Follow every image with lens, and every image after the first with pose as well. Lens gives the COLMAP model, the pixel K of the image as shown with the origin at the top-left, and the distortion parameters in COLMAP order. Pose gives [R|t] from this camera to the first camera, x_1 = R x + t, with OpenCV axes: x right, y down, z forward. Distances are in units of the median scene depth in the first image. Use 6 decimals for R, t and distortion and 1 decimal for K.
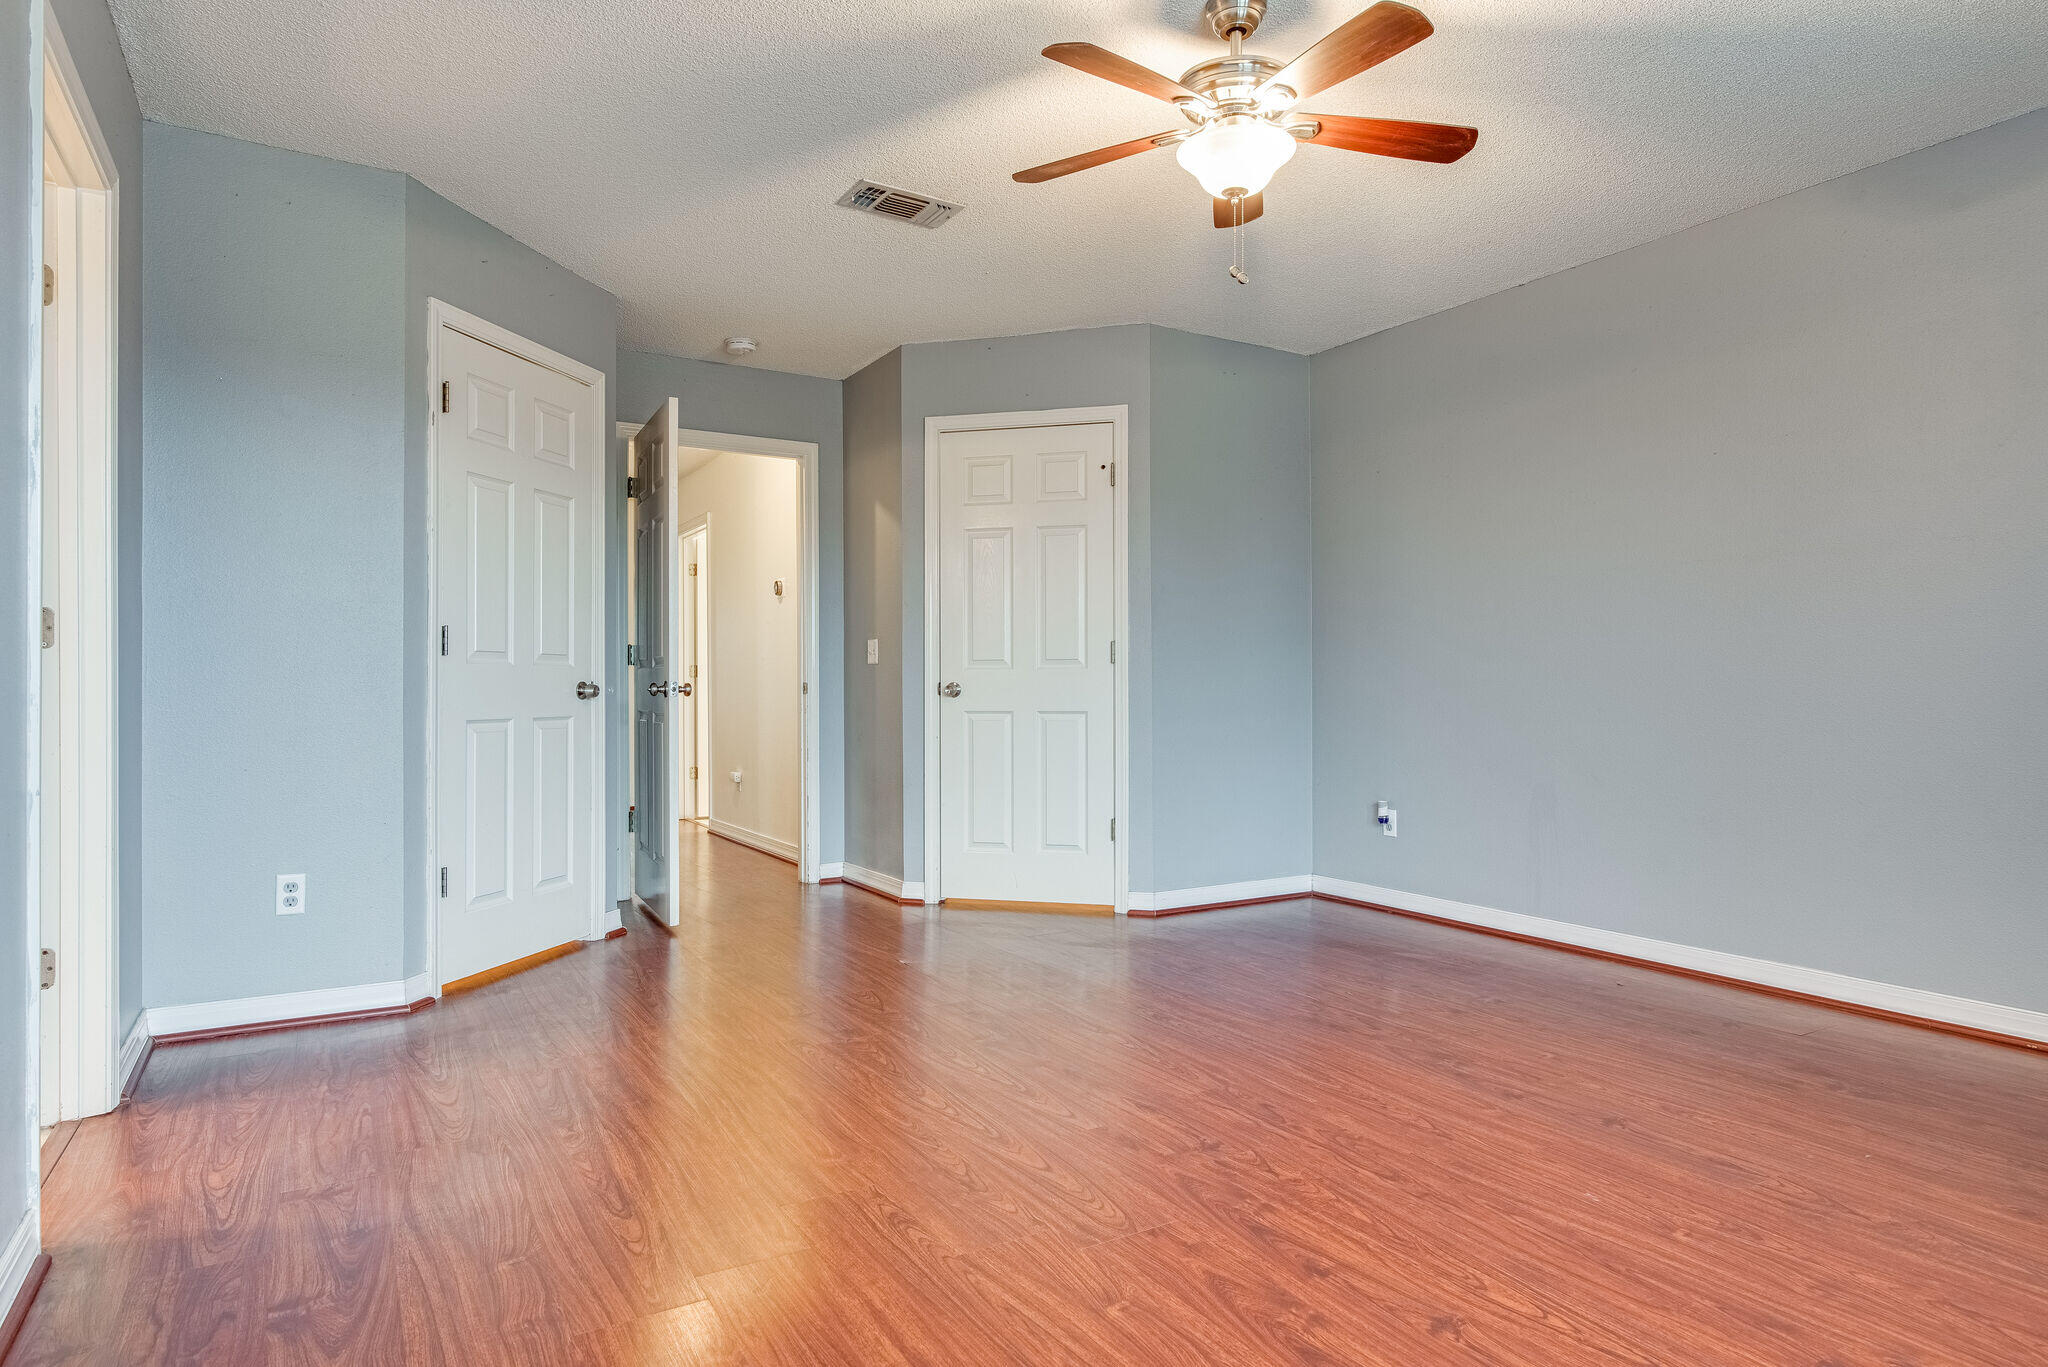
lens RADIAL K [[1196.5, 0, 1013.7], [0, 1196.5, 702.3], [0, 0, 1]] dist [0.008273, -0.000566]
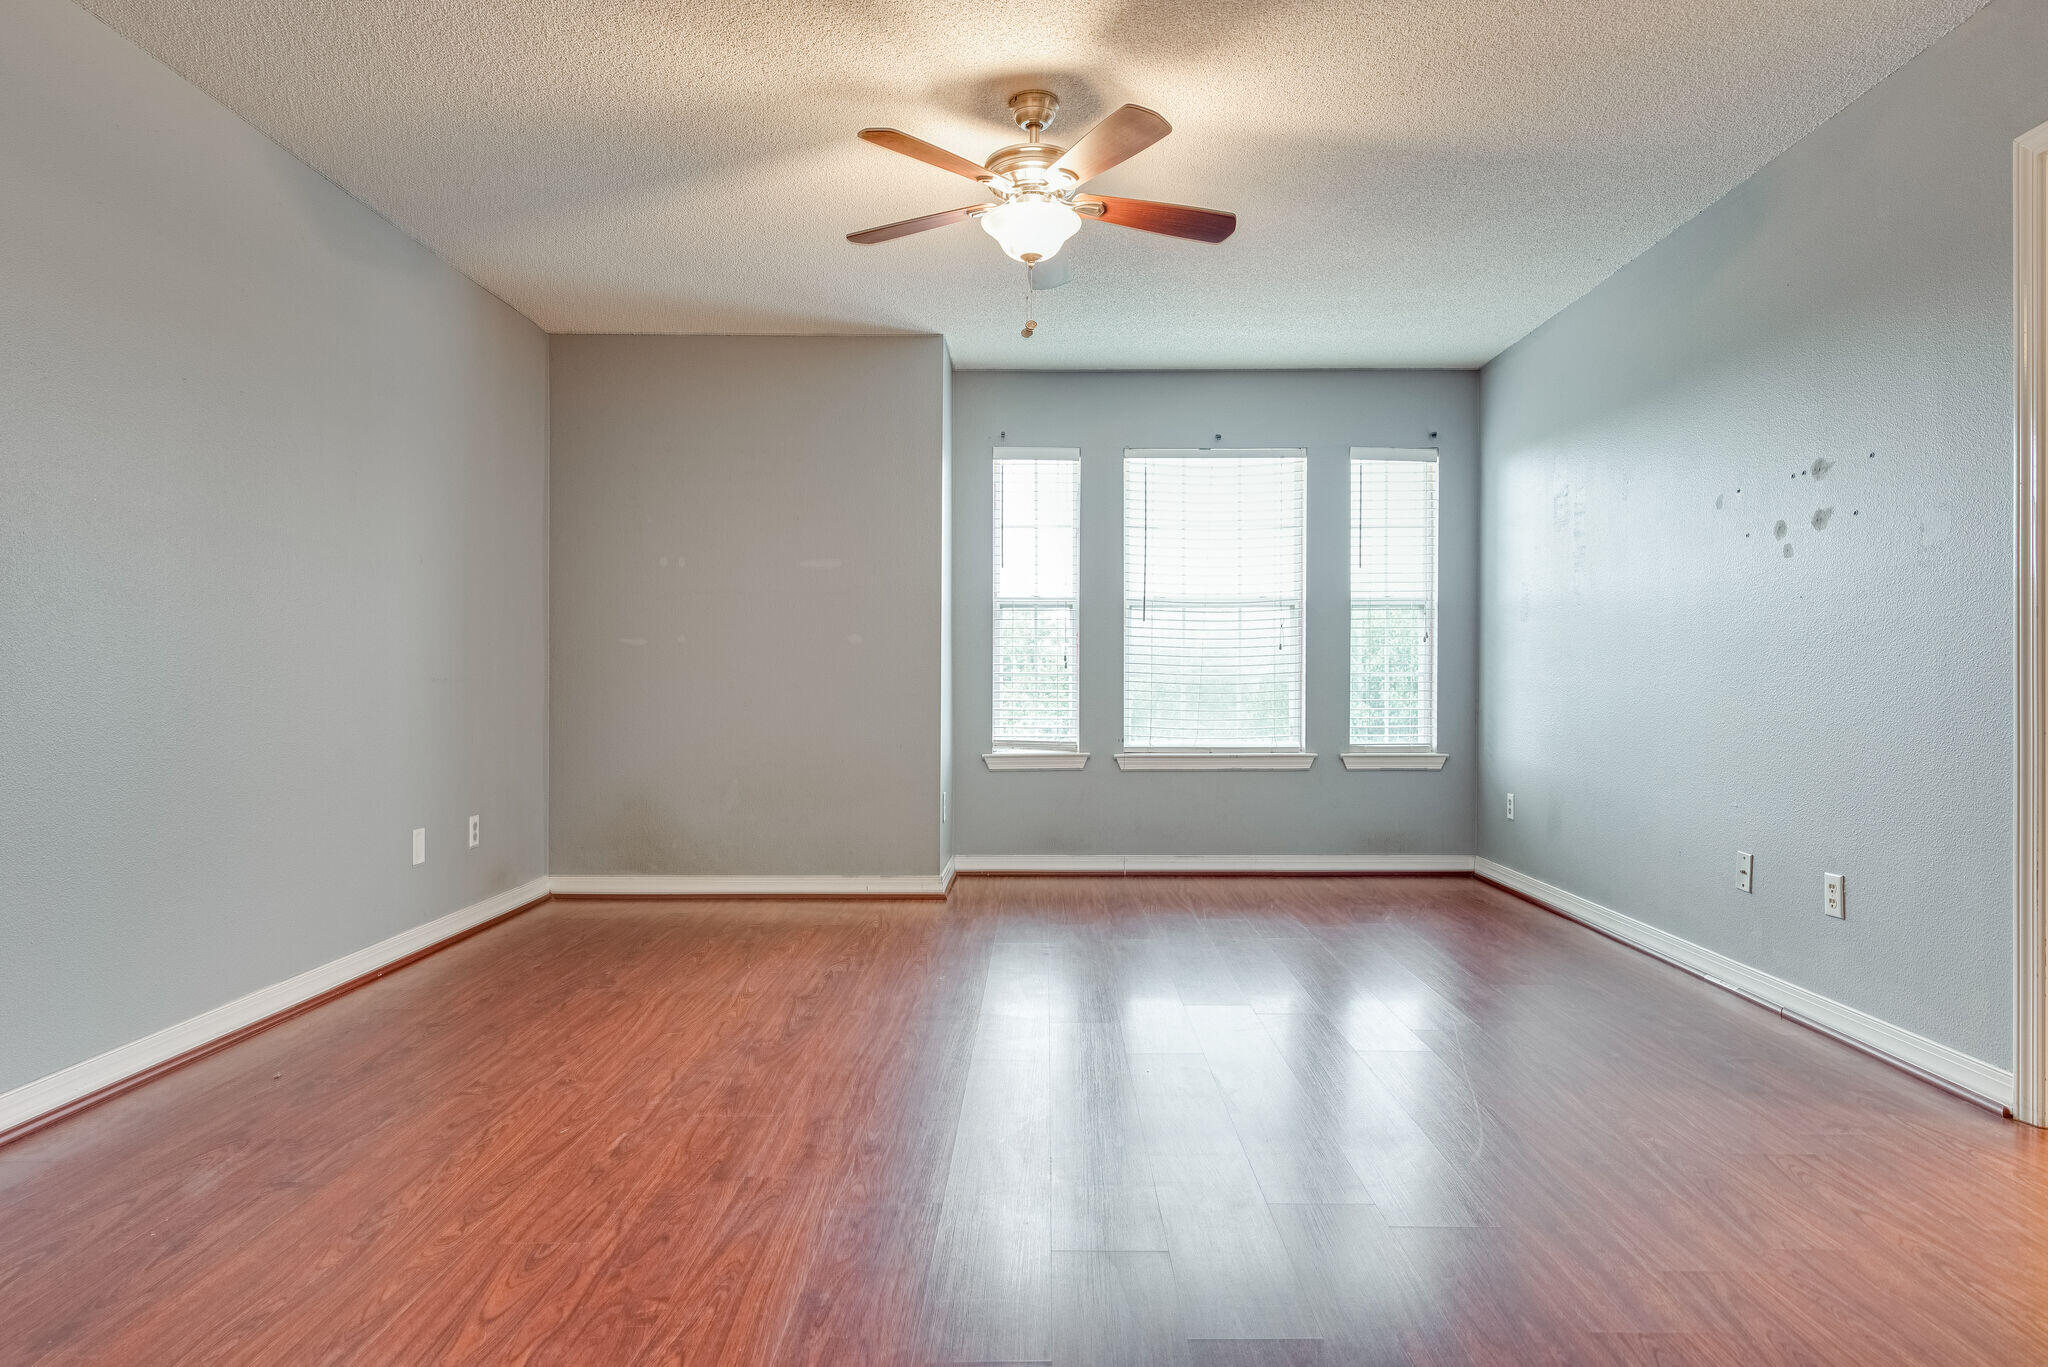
lens RADIAL K [[1196.5, 0, 1013.7], [0, 1196.5, 702.3], [0, 0, 1]] dist [0.008273, -0.000566]
pose [[-0.854190, -0.008745, 0.519887, -0.392702], [0.007841, 0.999528, 0.029696, -0.029105], [-0.519902, 0.029442, -0.853718, 1.906417]]
